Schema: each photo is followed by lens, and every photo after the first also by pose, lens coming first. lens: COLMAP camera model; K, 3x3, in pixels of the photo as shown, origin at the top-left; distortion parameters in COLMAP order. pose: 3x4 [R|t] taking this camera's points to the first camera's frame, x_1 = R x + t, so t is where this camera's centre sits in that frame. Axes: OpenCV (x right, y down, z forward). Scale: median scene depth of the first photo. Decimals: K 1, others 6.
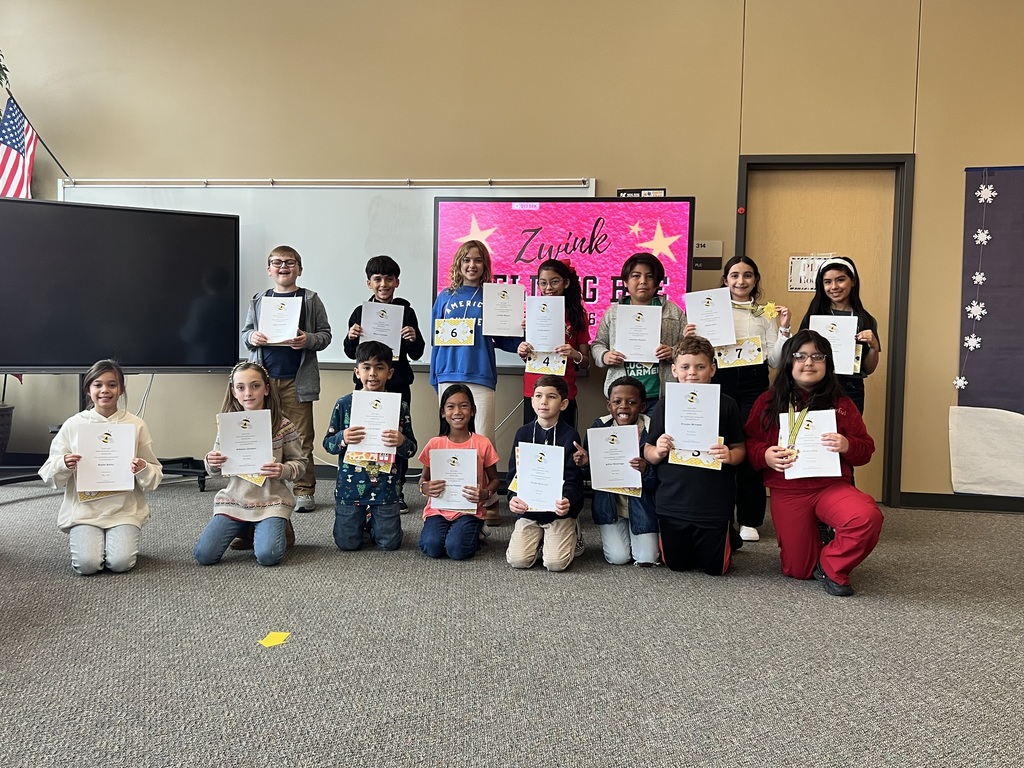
lens RADIAL K [[931.4, 0, 497.3], [0, 931.4, 362.6], [0, 0, 1]] dist [0.095484, -0.000152]
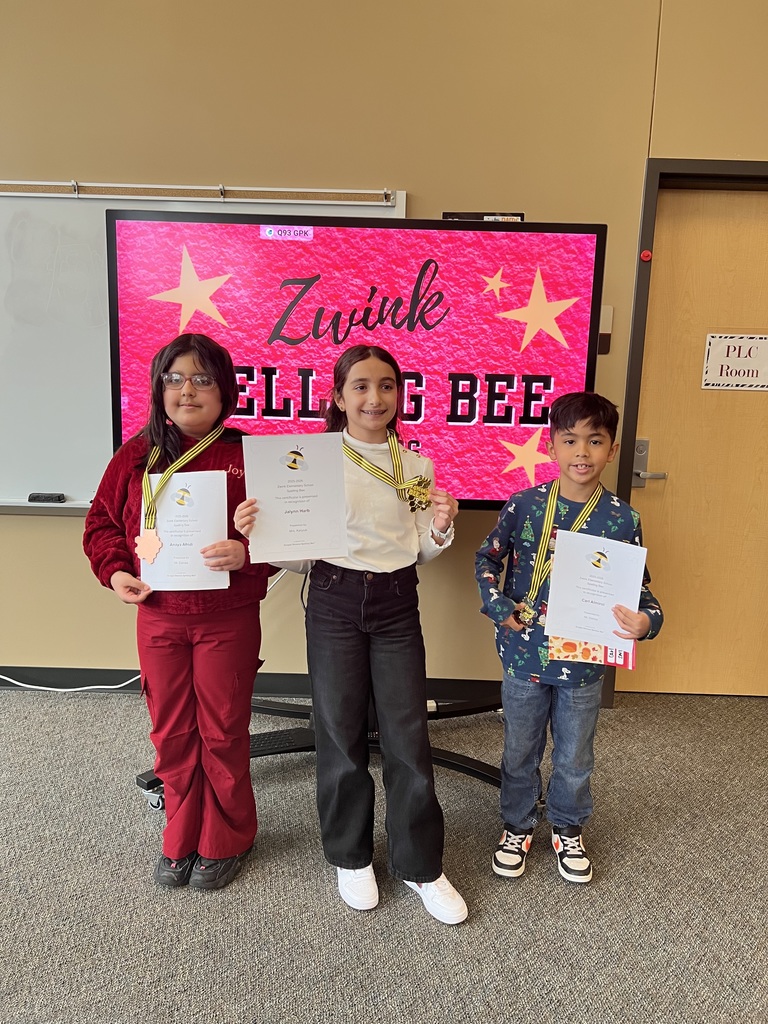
lens RADIAL K [[764.6, 0, 378.1], [0, 764.6, 515.1], [0, 0, 1]] dist [-0.006550, 0.015378]
pose [[0.988737, -0.024419, 0.147655, 0.014032], [-0.000426, 0.986136, 0.165938, -0.084194], [-0.149660, -0.164132, 0.975019, 0.557849]]
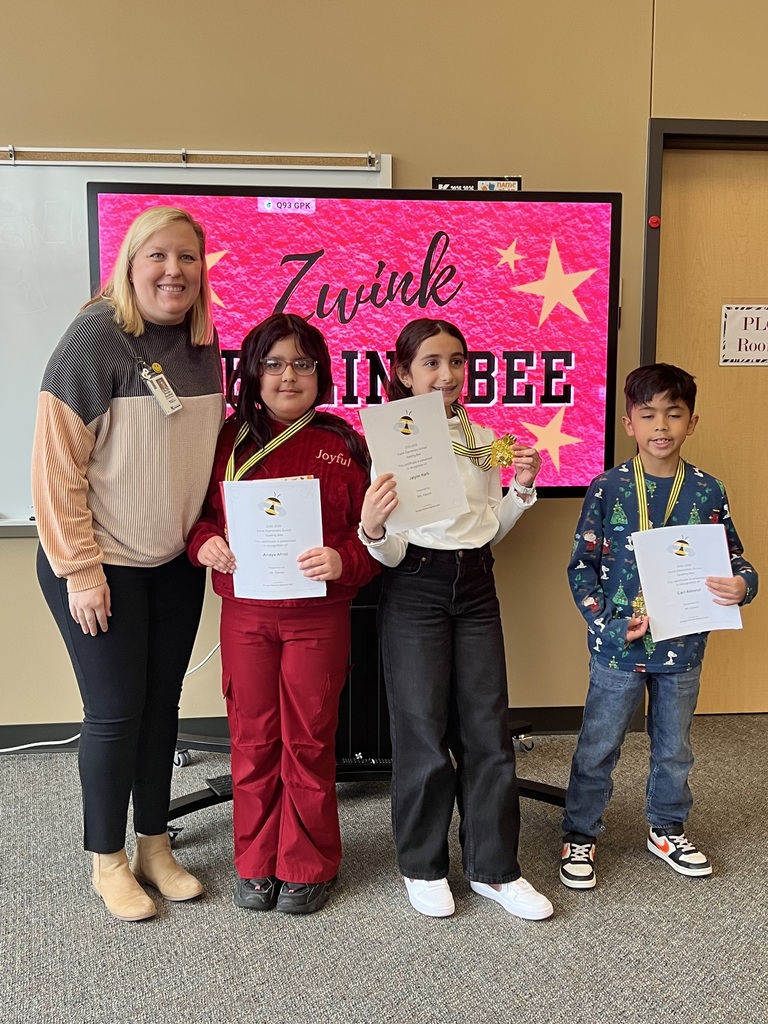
lens RADIAL K [[1112.2, 0, 366.7], [0, 1112.2, 528.1], [0, 0, 1]] dist [0.005471, 0.000000]
pose [[0.965161, -0.059296, 0.254850, -0.086531], [0.029528, 0.992445, 0.119085, -0.070418], [-0.259986, -0.107411, 0.959620, 0.425924]]
